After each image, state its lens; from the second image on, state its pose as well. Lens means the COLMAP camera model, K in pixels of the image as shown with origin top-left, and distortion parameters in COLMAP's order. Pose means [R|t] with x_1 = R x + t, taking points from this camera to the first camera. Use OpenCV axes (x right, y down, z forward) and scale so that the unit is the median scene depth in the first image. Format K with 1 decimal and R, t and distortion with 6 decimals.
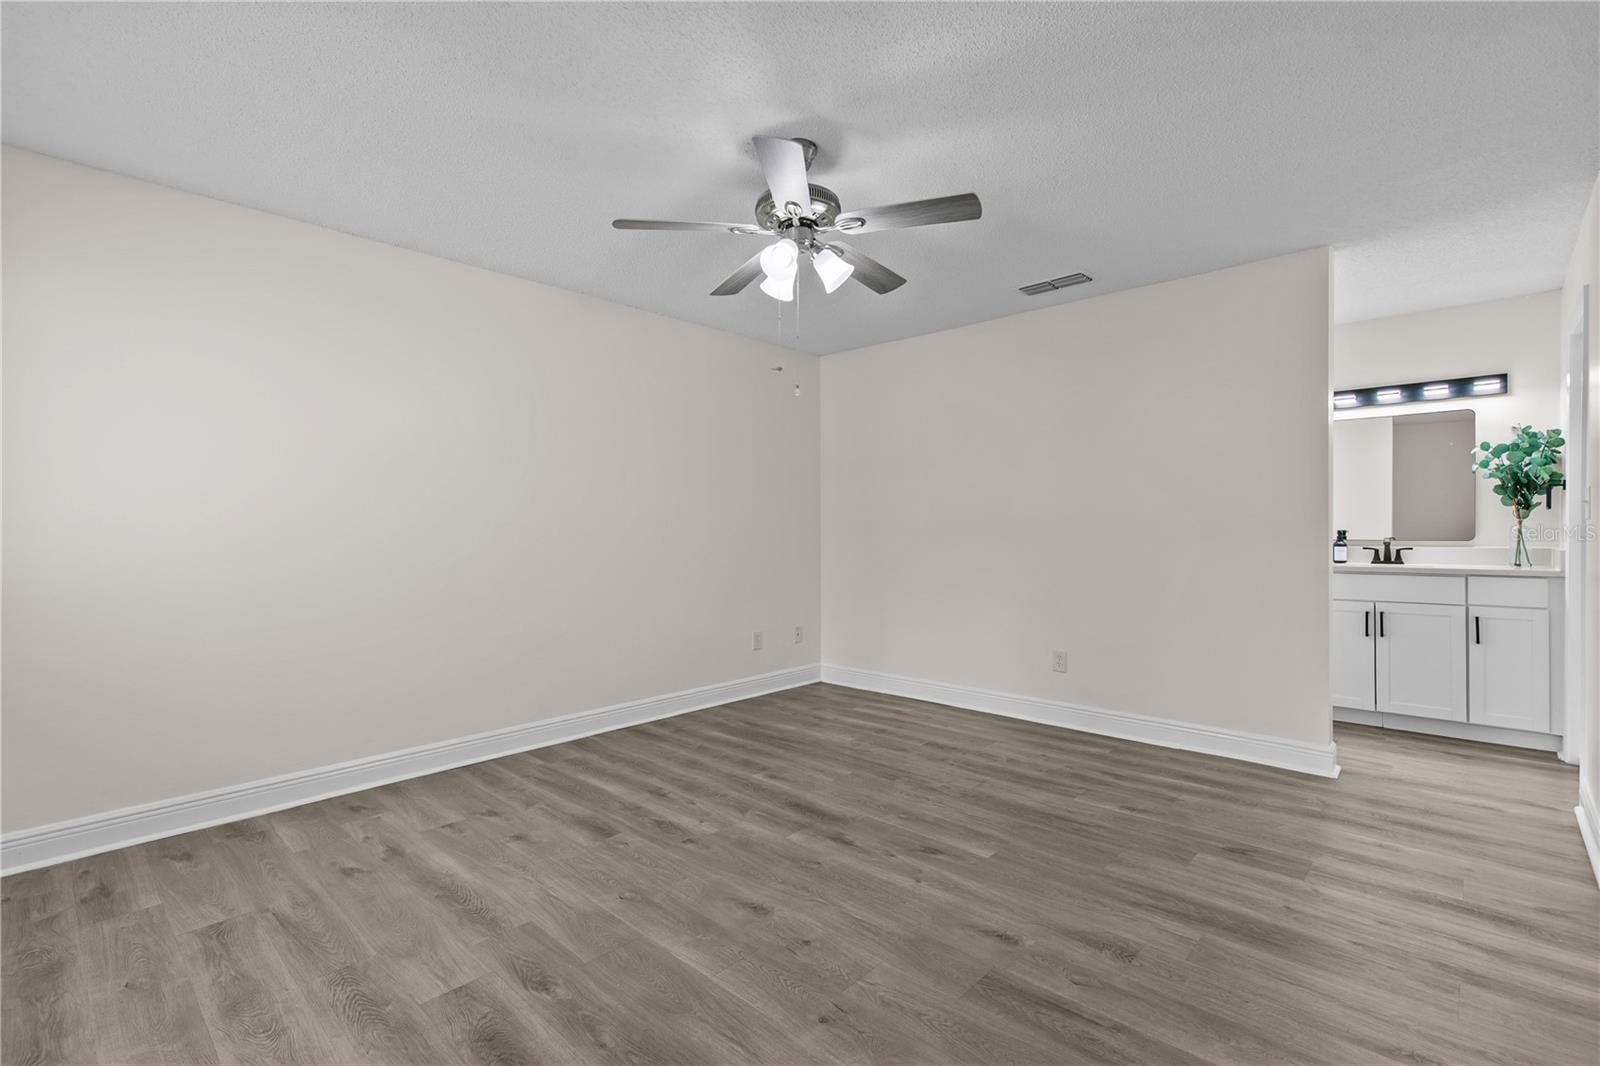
lens RADIAL K [[736.0, 0, 799.6], [0, 736.0, 529.8], [0, 0, 1]] dist [0.003036, 0.000209]
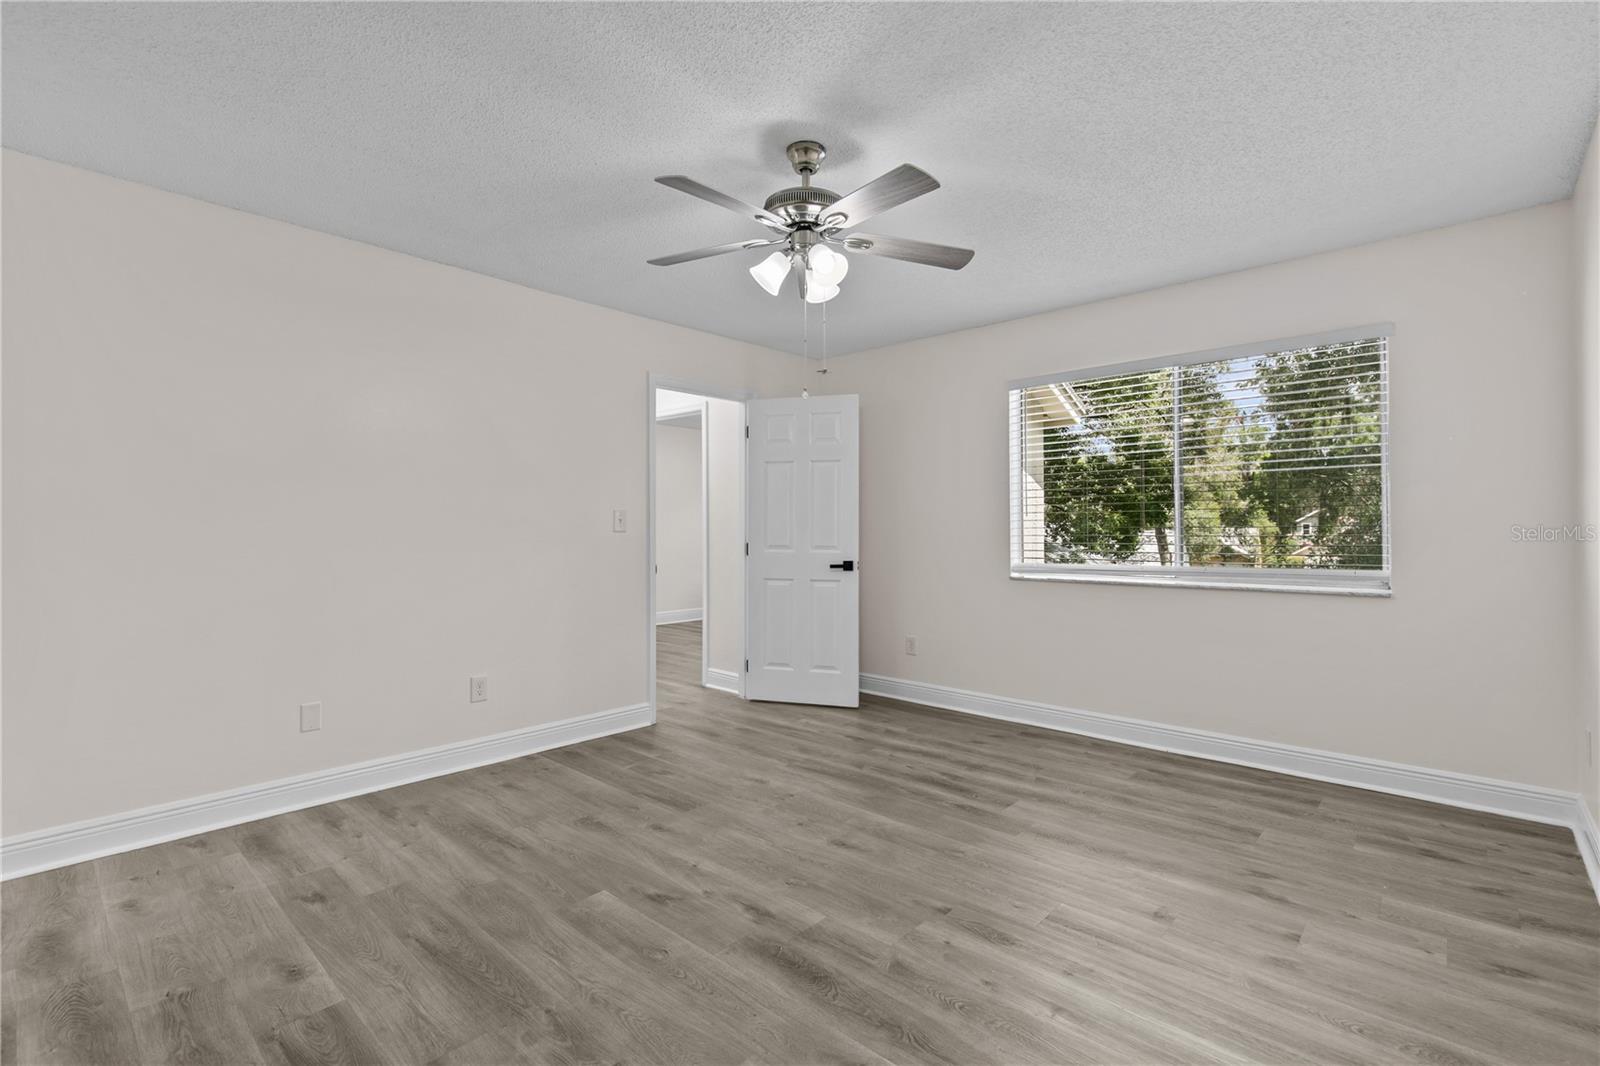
lens RADIAL K [[736.0, 0, 798.7], [0, 736.0, 529.9], [0, 0, 1]] dist [0.003036, 0.000209]
pose [[-0.999944, 0.006528, -0.008378, 0.017257], [0.006493, 0.999970, 0.004221, -0.007462], [0.008405, 0.004166, -0.999956, 1.974185]]
